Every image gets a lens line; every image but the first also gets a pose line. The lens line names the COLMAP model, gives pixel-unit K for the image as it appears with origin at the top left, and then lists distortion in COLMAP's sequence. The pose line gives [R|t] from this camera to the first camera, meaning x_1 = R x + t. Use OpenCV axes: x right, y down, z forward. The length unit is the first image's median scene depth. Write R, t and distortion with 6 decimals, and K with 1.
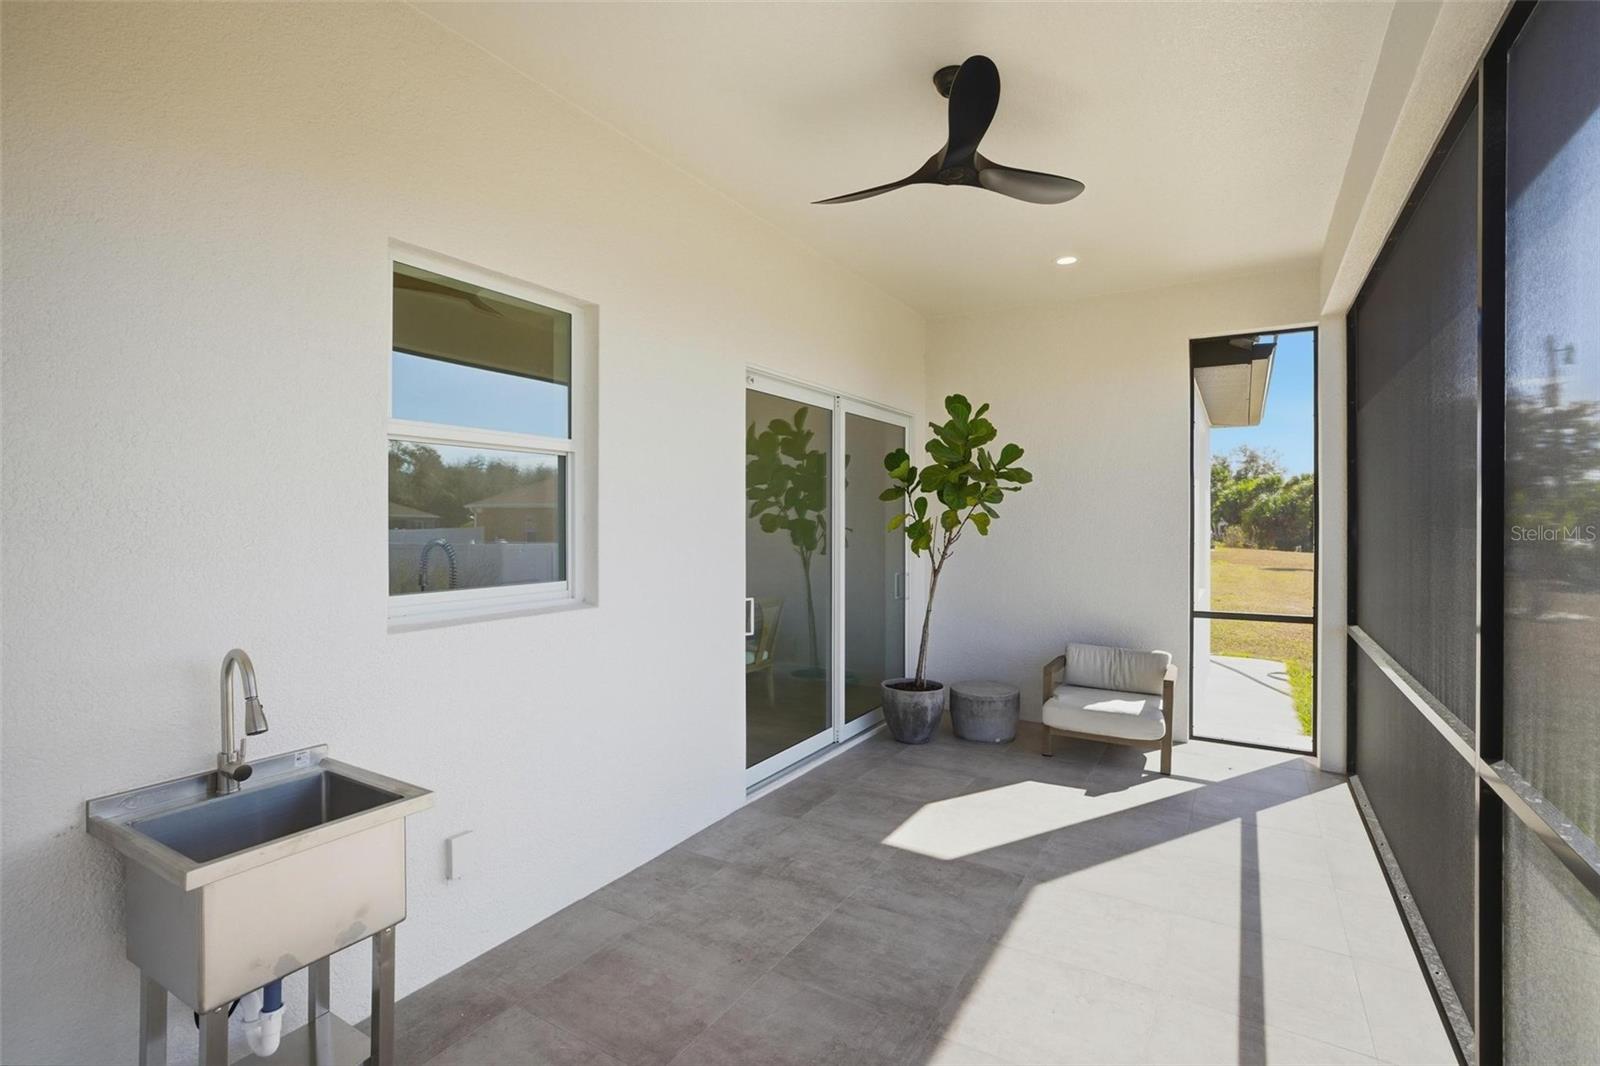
lens RADIAL K [[756.5, 0, 800.0], [0, 756.5, 533.0], [0, 0, 1]] dist [-0.029706, -0.000074]
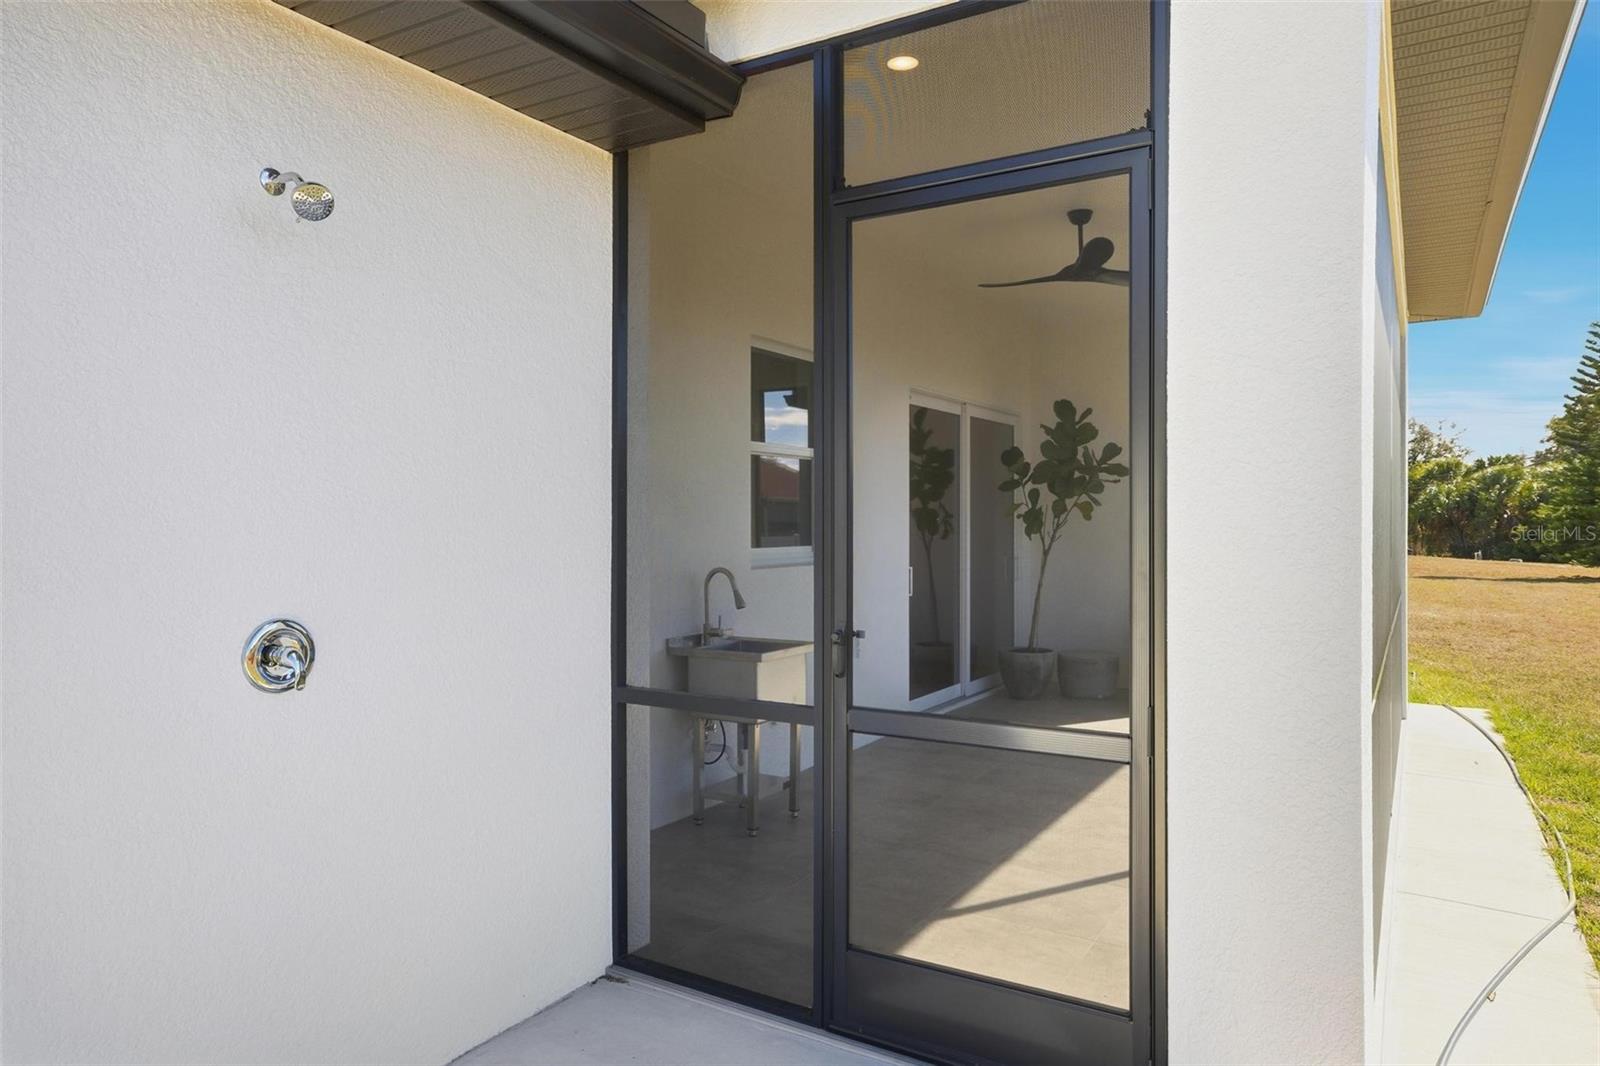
lens RADIAL K [[1025.4, 0, 800.0], [0, 1025.4, 533.0], [0, 0, 1]] dist [0.001623, 0.000692]
pose [[0.999974, -0.000537, -0.007203, -0.190964], [0.000507, 0.999991, -0.004264, 0.028500], [0.007206, 0.004261, 0.999965, -0.592797]]
